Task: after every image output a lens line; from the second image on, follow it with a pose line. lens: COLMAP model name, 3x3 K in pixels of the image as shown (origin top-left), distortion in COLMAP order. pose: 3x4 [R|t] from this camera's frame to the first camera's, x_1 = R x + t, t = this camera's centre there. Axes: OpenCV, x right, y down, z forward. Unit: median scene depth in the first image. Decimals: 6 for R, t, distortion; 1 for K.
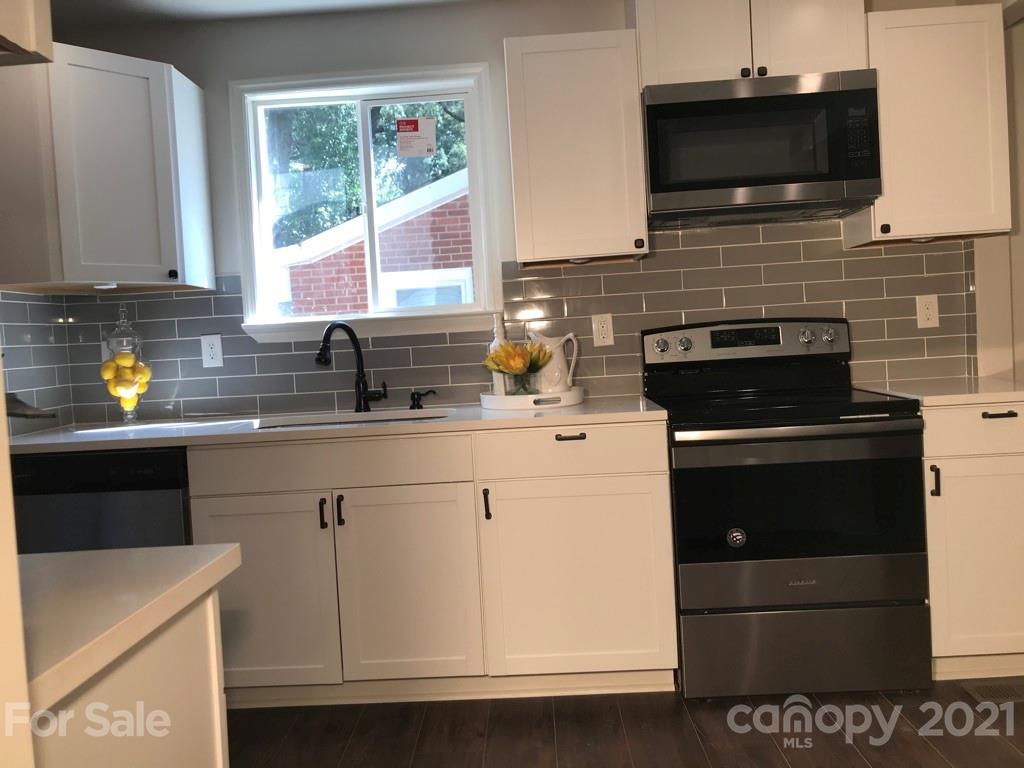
lens RADIAL K [[843.6, 0, 515.2], [0, 843.6, 382.5], [0, 0, 1]] dist [0.049406, -0.073440]
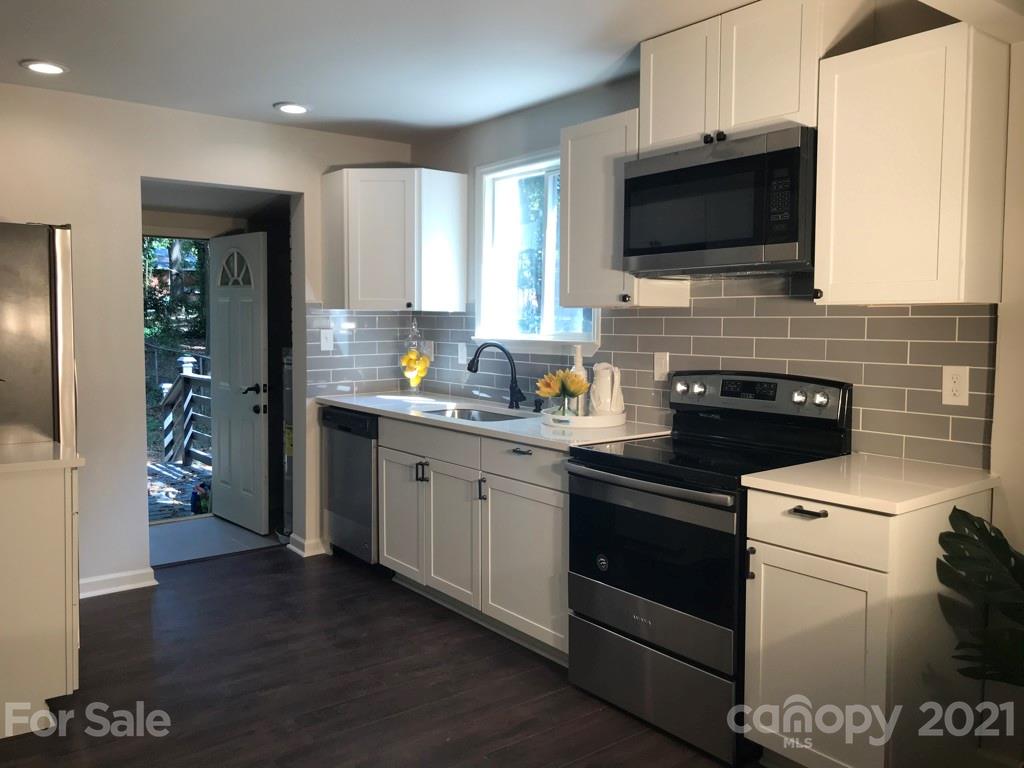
lens RADIAL K [[843.6, 0, 513.2], [0, 843.6, 384.4], [0, 0, 1]] dist [0.049406, -0.073440]
pose [[0.636751, 0.120496, -0.761596, 0.856540], [-0.082691, 0.992689, 0.087922, -0.124194], [0.766622, 0.006993, 0.642060, 0.135915]]
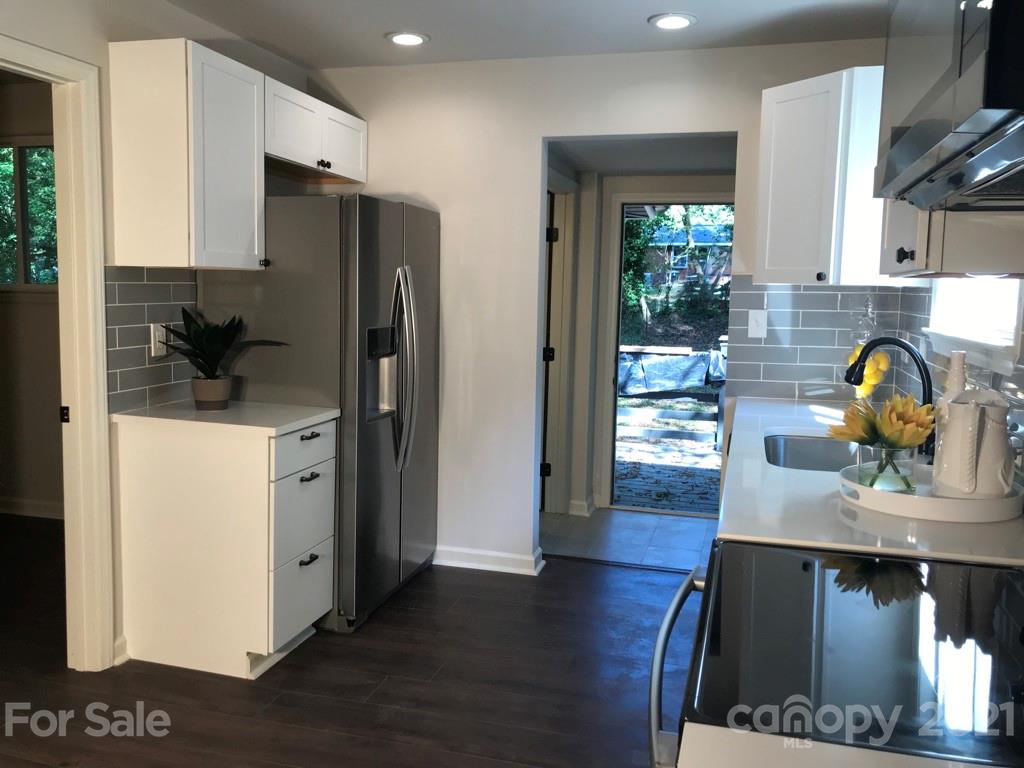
lens RADIAL K [[843.6, 0, 515.0], [0, 843.6, 380.9], [0, 0, 1]] dist [0.049406, -0.073440]
pose [[-0.245898, 0.161366, -0.955769, 0.669838], [-0.058608, 0.981766, 0.180834, -0.155638], [0.967522, 0.100482, -0.231957, 0.825010]]
